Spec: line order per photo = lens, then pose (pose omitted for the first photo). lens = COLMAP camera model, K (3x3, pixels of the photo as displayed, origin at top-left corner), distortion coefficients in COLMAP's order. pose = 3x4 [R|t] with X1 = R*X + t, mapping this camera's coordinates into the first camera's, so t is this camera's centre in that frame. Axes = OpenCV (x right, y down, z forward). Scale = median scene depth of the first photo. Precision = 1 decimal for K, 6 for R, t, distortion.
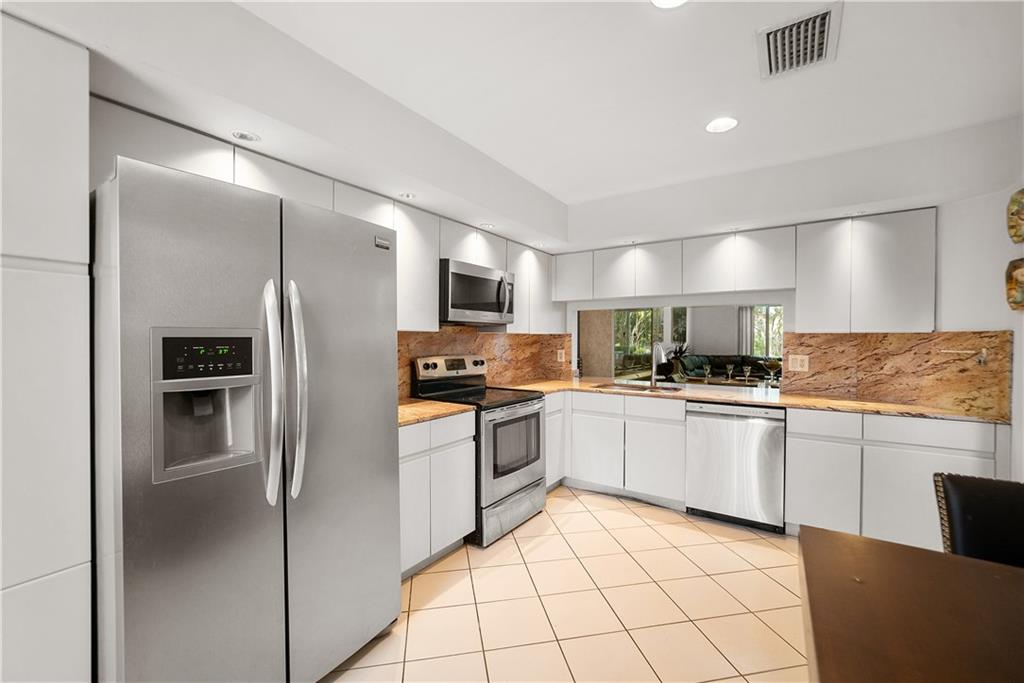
lens RADIAL K [[417.0, 0, 510.0], [0, 417.0, 342.7], [0, 0, 1]] dist [-0.029053, 0.013176]
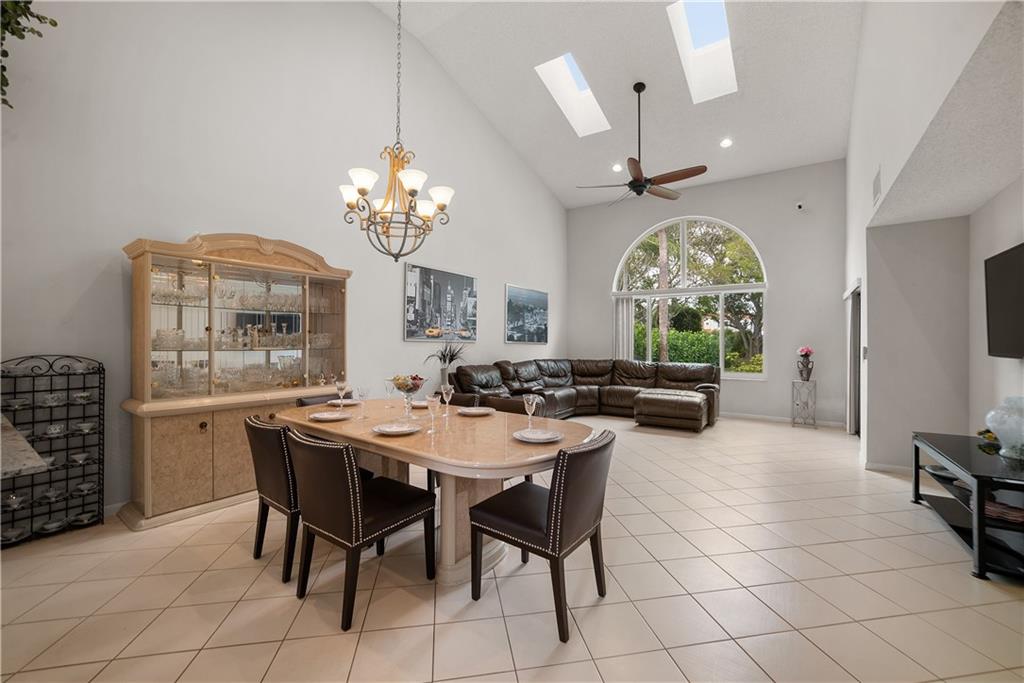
lens RADIAL K [[411.4, 0, 512.0], [0, 411.4, 343.7], [0, 0, 1]] dist [-0.031672, 0.012612]
pose [[0.999841, -0.000747, -0.017817, 1.252634], [0.000755, 1.000000, 0.000435, 0.000531], [0.017817, -0.000449, 0.999841, 0.708017]]
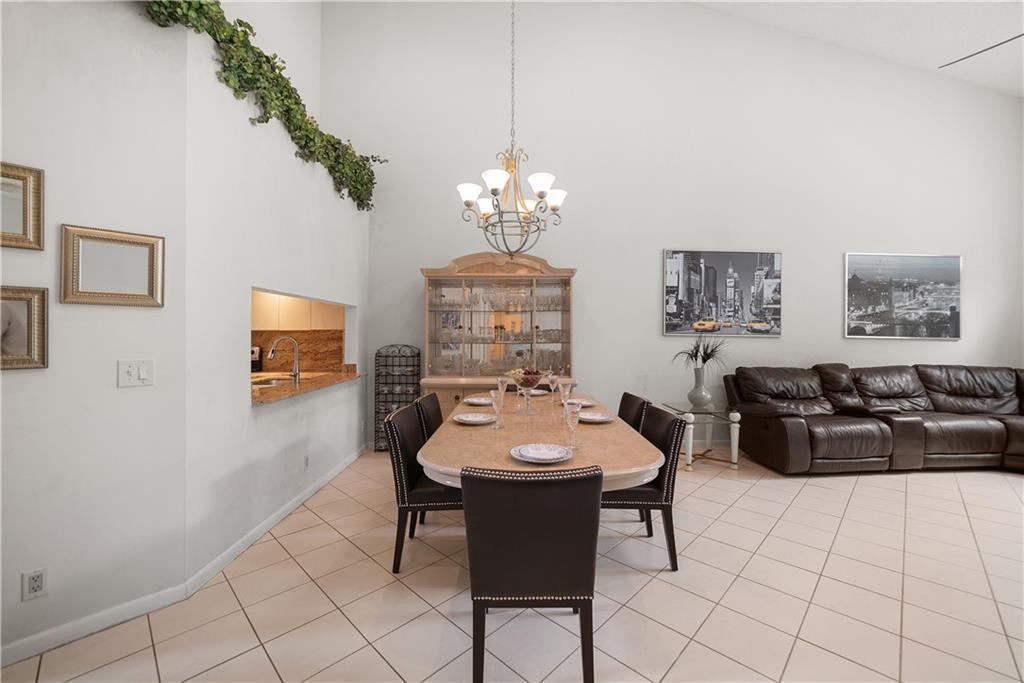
lens RADIAL K [[410.9, 0, 516.4], [0, 410.9, 329.2], [0, 0, 1]] dist [-0.021278, 0.009234]
pose [[0.579252, -0.014210, -0.815025, 1.723303], [-0.002881, 0.999806, -0.019479, -0.003371], [0.815143, 0.013631, 0.579099, 1.057732]]
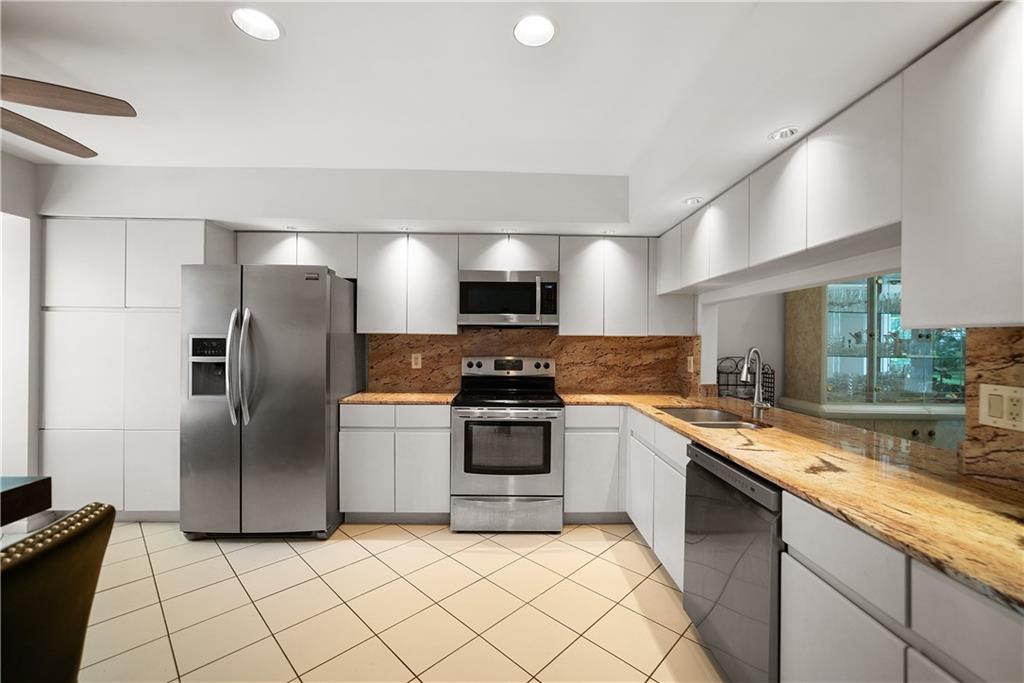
lens RADIAL K [[408.2, 0, 512.0], [0, 408.2, 341.5], [0, 0, 1]] dist [-0.036749, 0.014825]
pose [[0.580681, 0.004269, -0.814120, 0.758455], [-0.013974, 0.999891, -0.004724, -0.003233], [0.814011, 0.014120, 0.580677, 0.424436]]
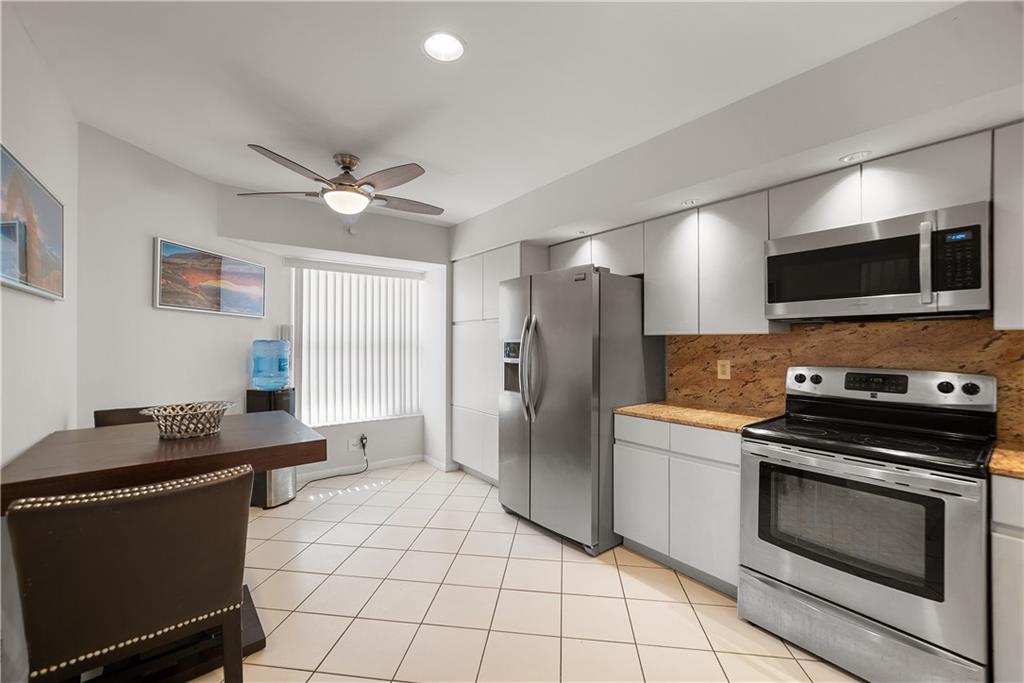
lens RADIAL K [[408.2, 0, 512.0], [0, 408.2, 341.5], [0, 0, 1]] dist [-0.036749, 0.014825]
pose [[-0.305795, -0.006071, -0.952078, 0.649407], [-0.008390, 0.999958, -0.003682, -0.003636], [0.952061, 0.006862, -0.305833, 0.695821]]
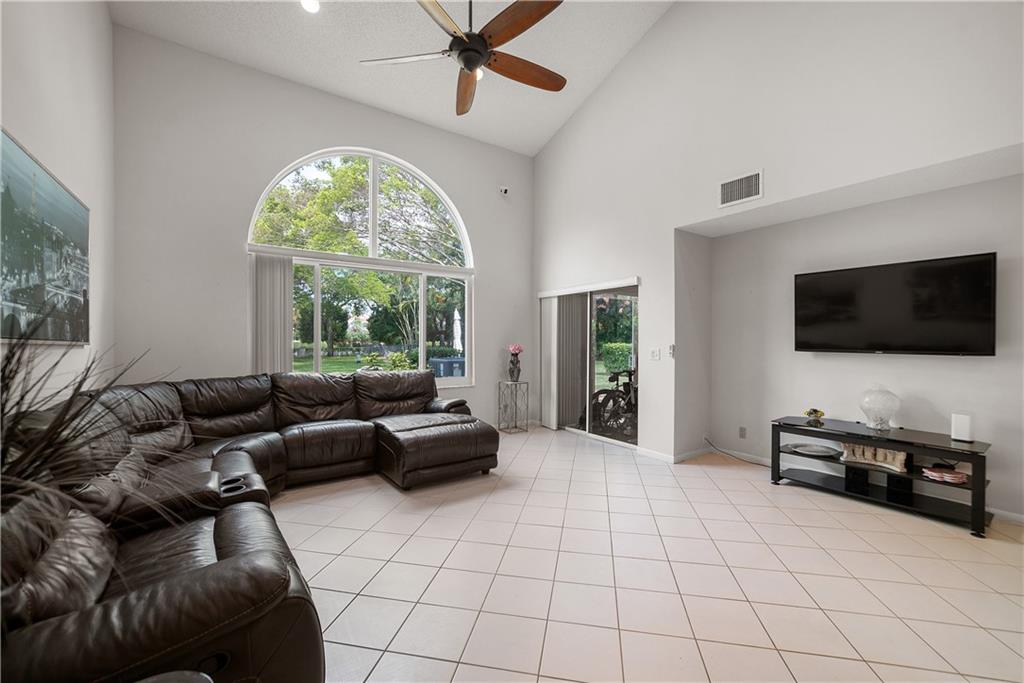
lens RADIAL K [[417.0, 0, 510.0], [0, 417.0, 342.7], [0, 0, 1]] dist [-0.029053, 0.013176]
pose [[0.370876, -0.009319, 0.928636, 0.891993], [0.003928, 0.999956, 0.008466, -0.007910], [-0.928674, 0.000508, 0.370896, 2.070044]]
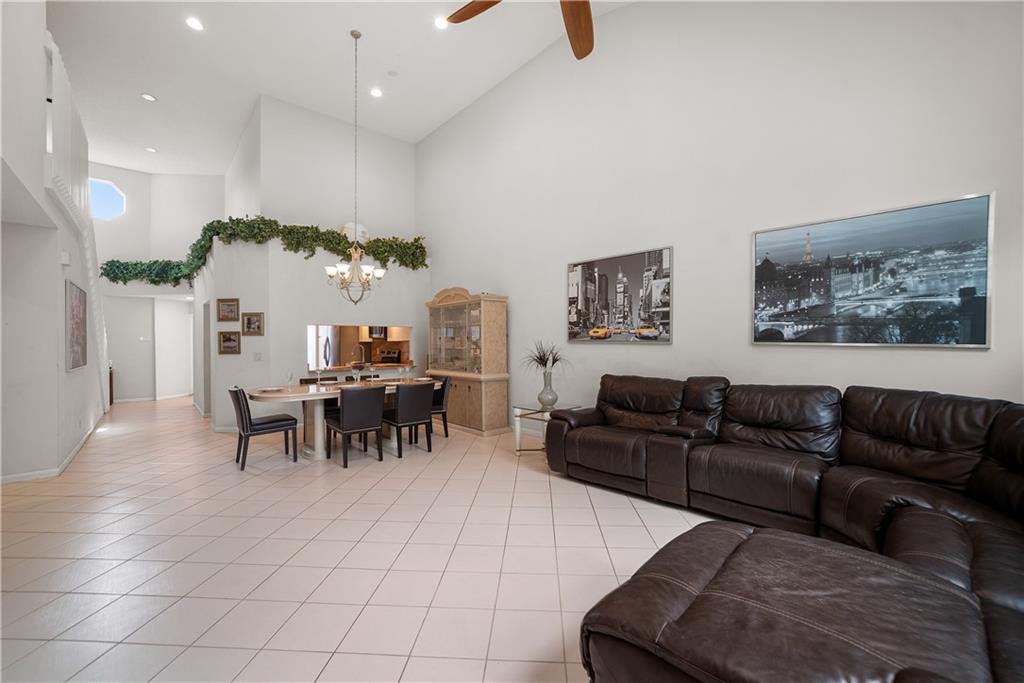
lens RADIAL K [[417.0, 0, 510.0], [0, 417.0, 342.7], [0, 0, 1]] dist [-0.029053, 0.013176]
pose [[-0.245511, -0.003126, -0.969389, 2.525167], [-0.000079, 0.999995, -0.003205, -0.006676], [0.969394, -0.000710, -0.245510, 2.619111]]
